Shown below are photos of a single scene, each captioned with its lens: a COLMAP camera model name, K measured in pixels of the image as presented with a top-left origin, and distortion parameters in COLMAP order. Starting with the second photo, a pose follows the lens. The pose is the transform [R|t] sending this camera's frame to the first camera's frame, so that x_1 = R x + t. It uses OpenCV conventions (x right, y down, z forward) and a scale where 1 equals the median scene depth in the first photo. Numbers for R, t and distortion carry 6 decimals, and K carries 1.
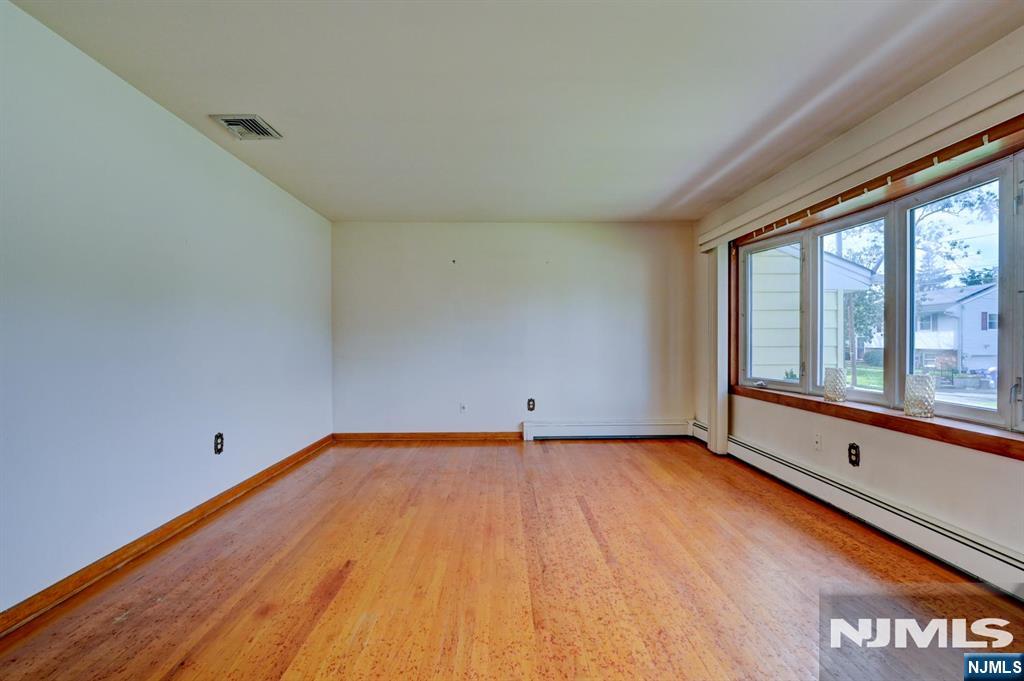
lens RADIAL K [[433.3, 0, 515.9], [0, 433.3, 344.7], [0, 0, 1]] dist [-0.002572, -0.000260]
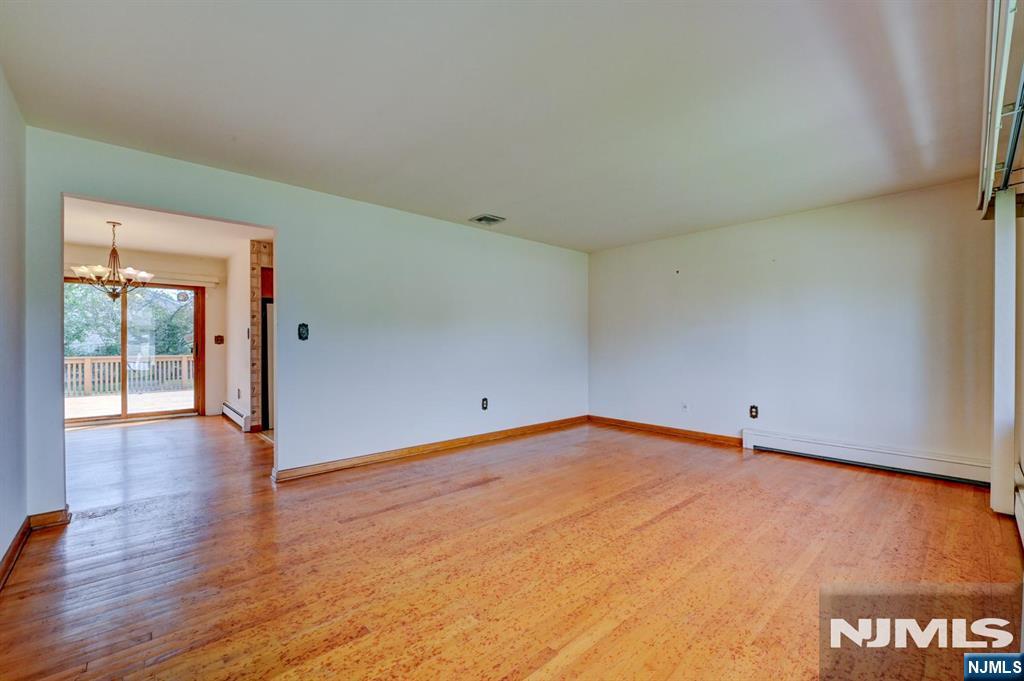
lens RADIAL K [[426.5, 0, 512.9], [0, 426.5, 344.4], [0, 0, 1]] dist [-0.002509, -0.000473]
pose [[0.656023, 0.004168, -0.754729, 0.659708], [-0.009583, 0.999950, -0.002808, -0.003757], [0.754680, 0.009075, 0.656030, -0.026773]]
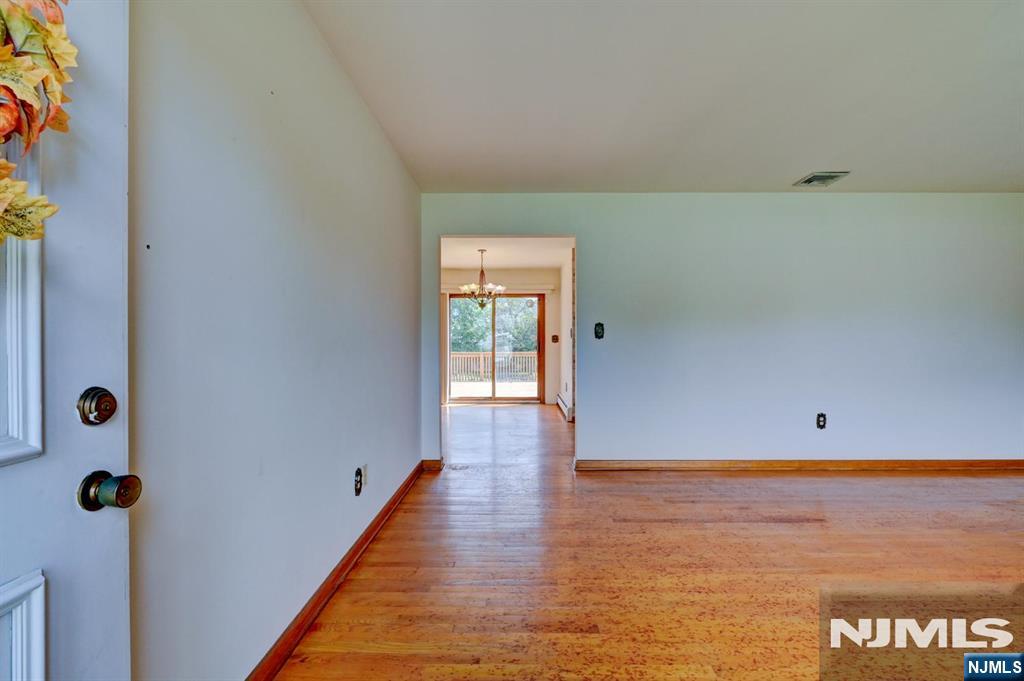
lens RADIAL K [[455.9, 0, 512.9], [0, 455.9, 343.5], [0, 0, 1]] dist [-0.000282, -0.000244]
pose [[-0.027098, 0.005426, -0.999618, 0.711468], [-0.009177, 0.999942, 0.005676, -0.005046], [0.999591, 0.009328, -0.027046, 0.103388]]
